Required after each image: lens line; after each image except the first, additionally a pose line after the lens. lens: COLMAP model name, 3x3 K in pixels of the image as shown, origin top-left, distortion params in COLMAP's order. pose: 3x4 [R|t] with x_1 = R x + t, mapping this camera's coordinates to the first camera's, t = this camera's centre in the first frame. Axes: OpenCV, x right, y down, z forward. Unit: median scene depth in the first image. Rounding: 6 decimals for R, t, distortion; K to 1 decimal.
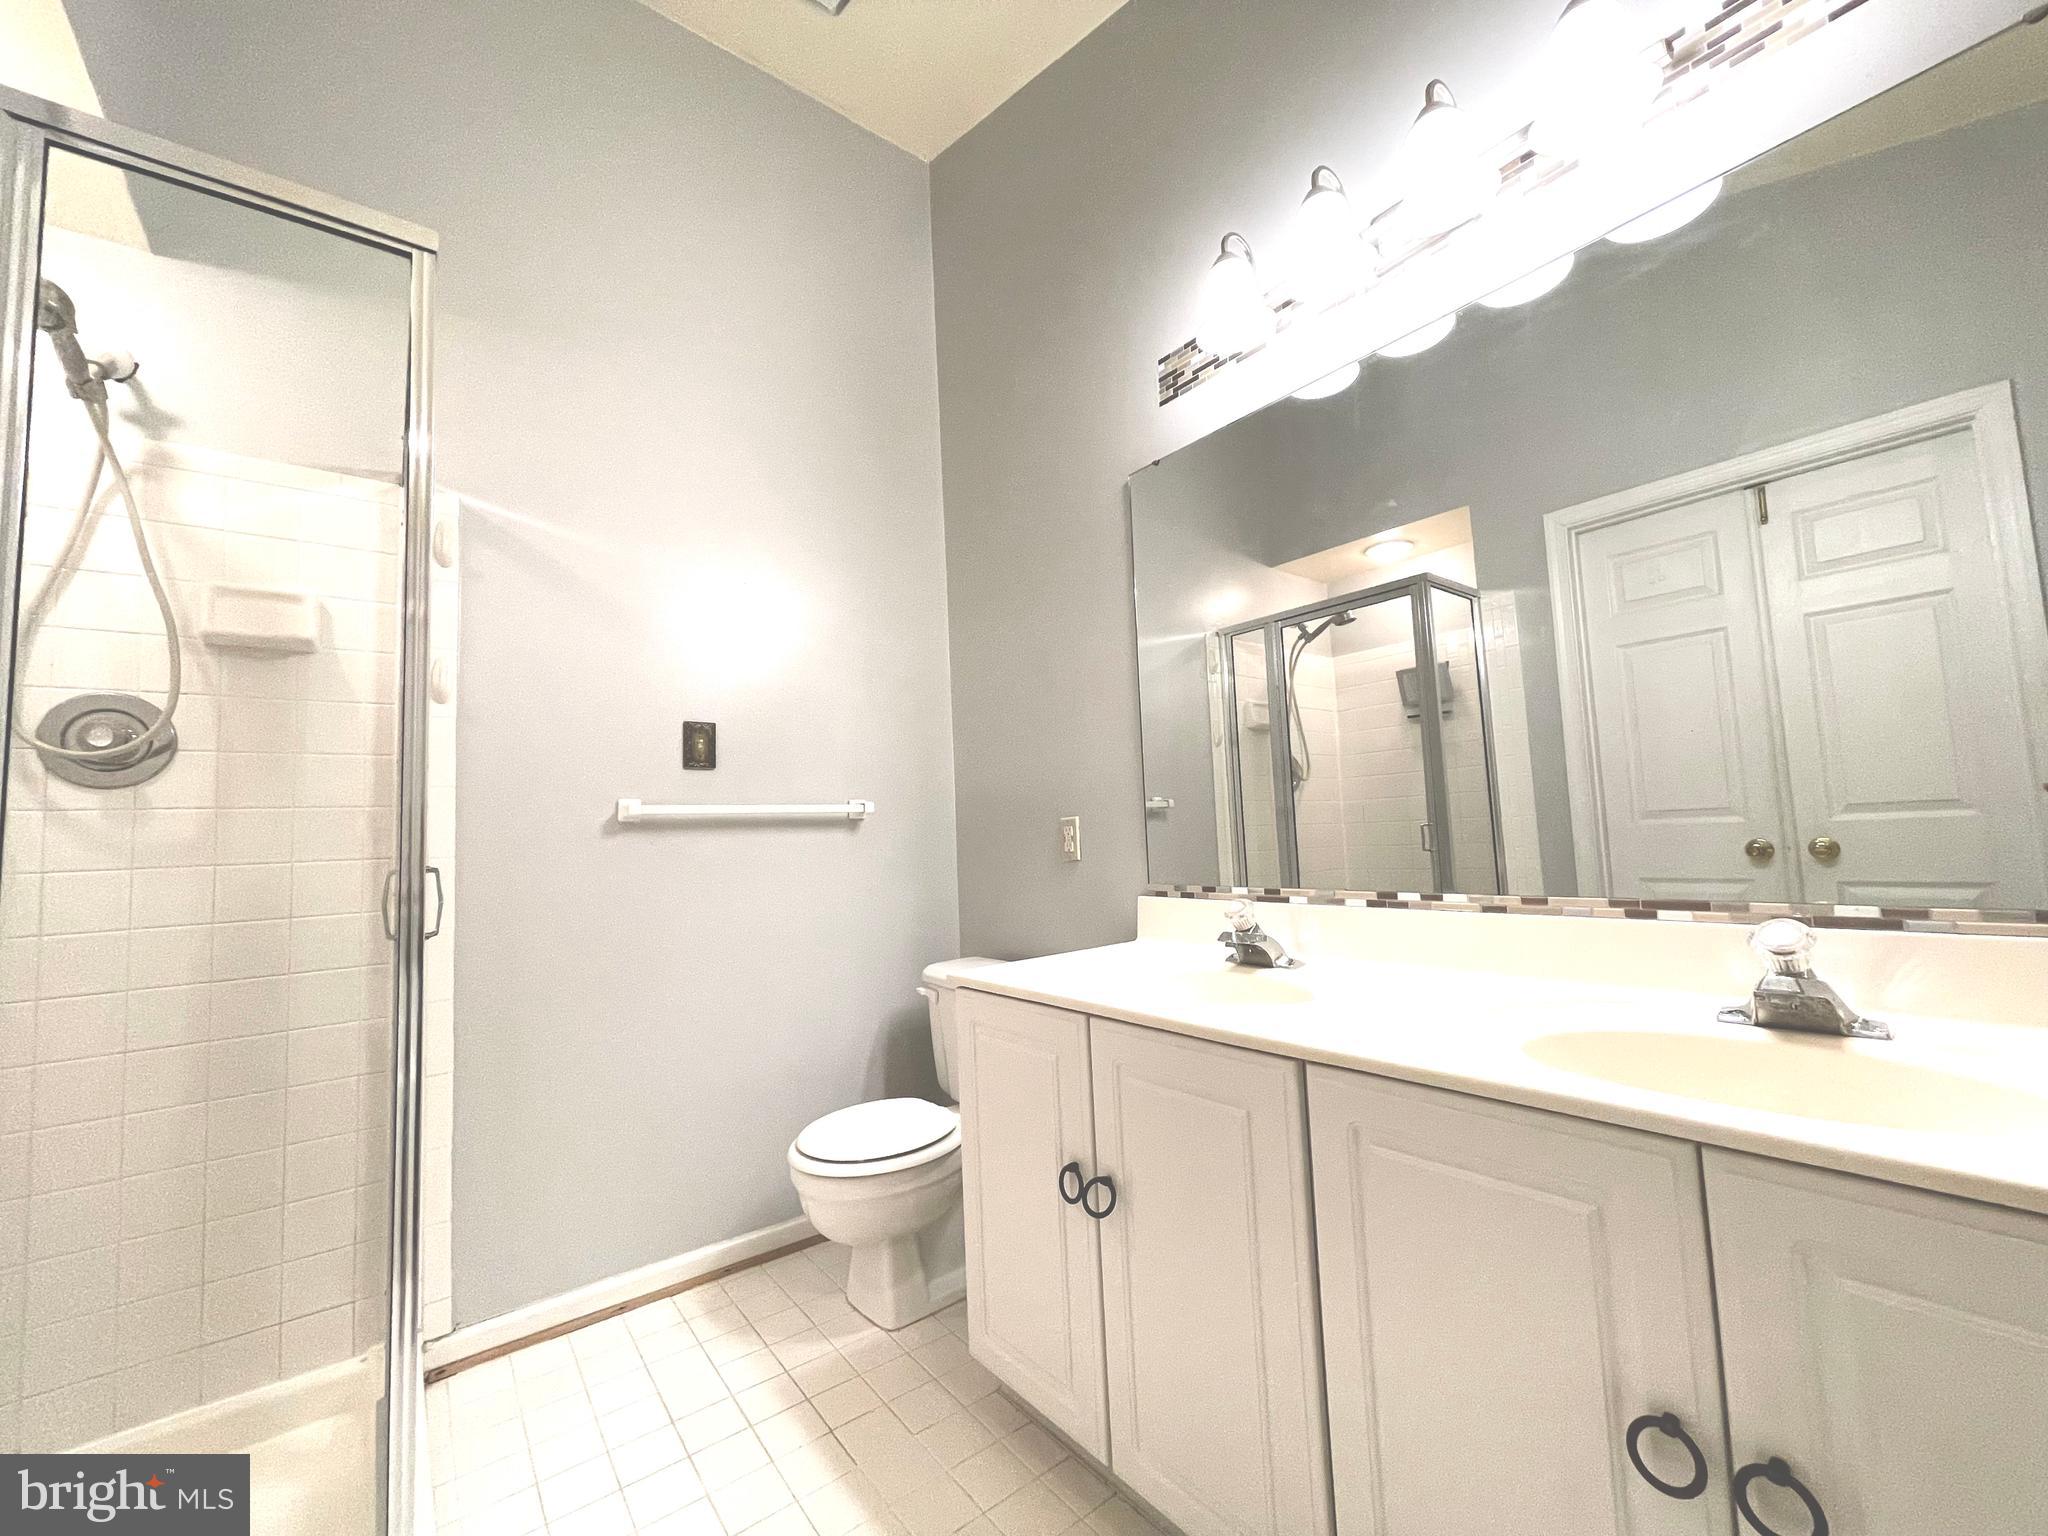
lens RADIAL K [[823.1, 0, 1021.2], [0, 823.1, 763.9], [0, 0, 1]] dist [-0.000852, 0.000998]
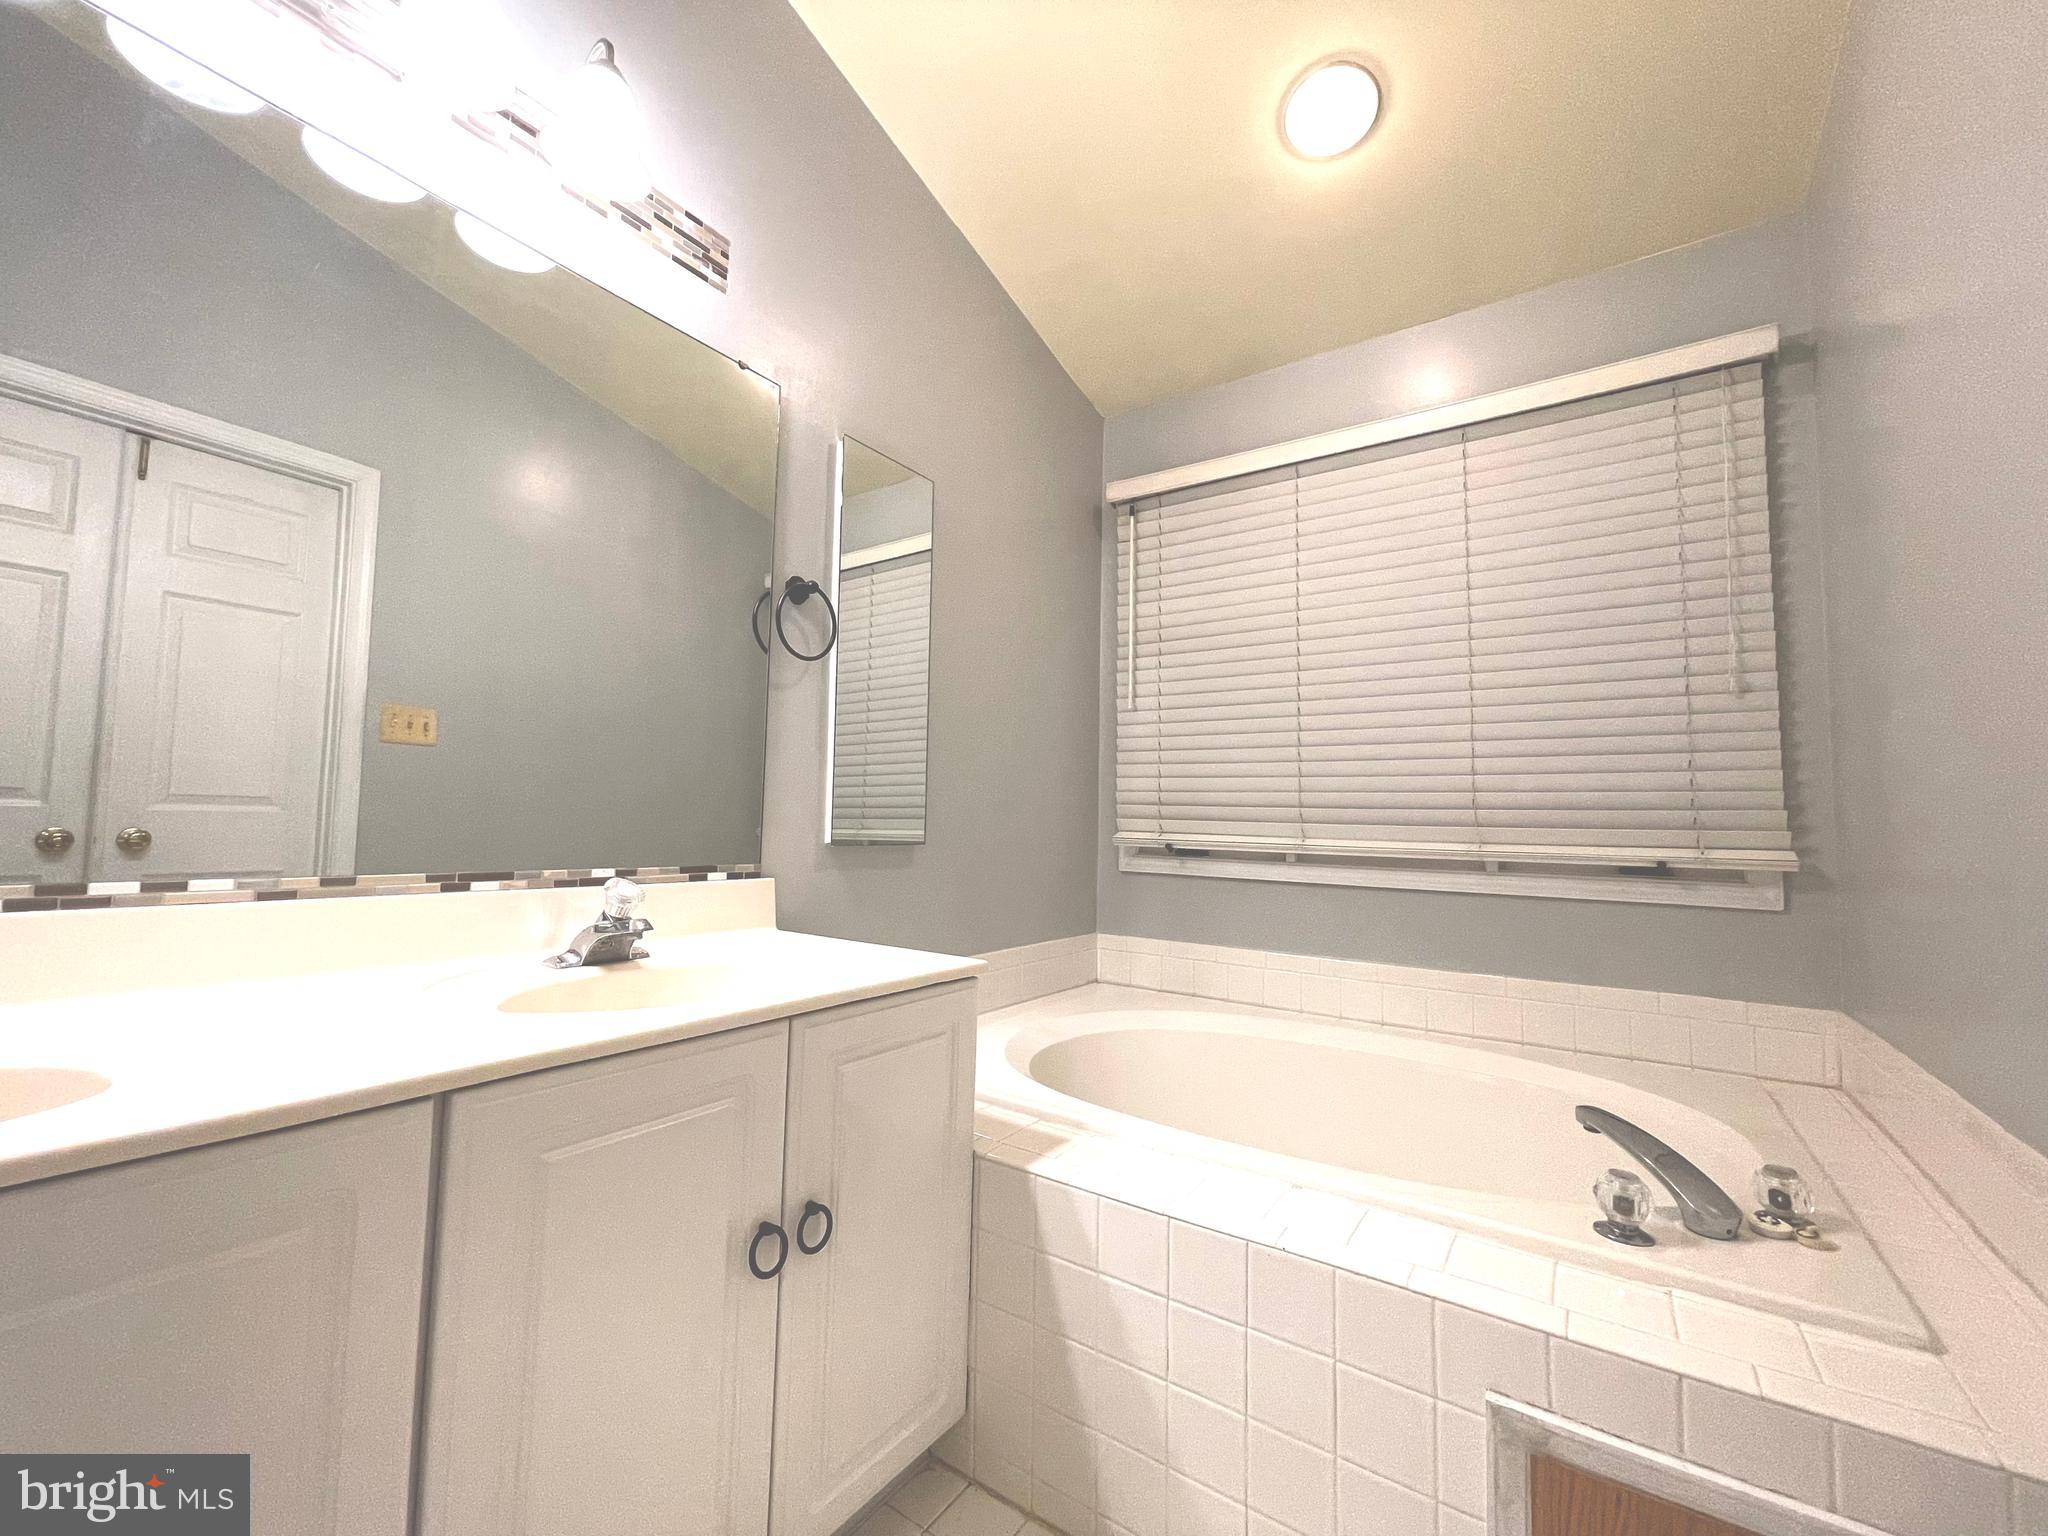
lens RADIAL K [[823.1, 0, 1019.2], [0, 823.1, 779.7], [0, 0, 1]] dist [-0.000852, 0.000998]
pose [[-0.281849, 0.088348, 0.955382, -0.384186], [-0.097896, 0.987907, -0.120236, 0.091433], [-0.954451, -0.127417, -0.269792, 0.543859]]
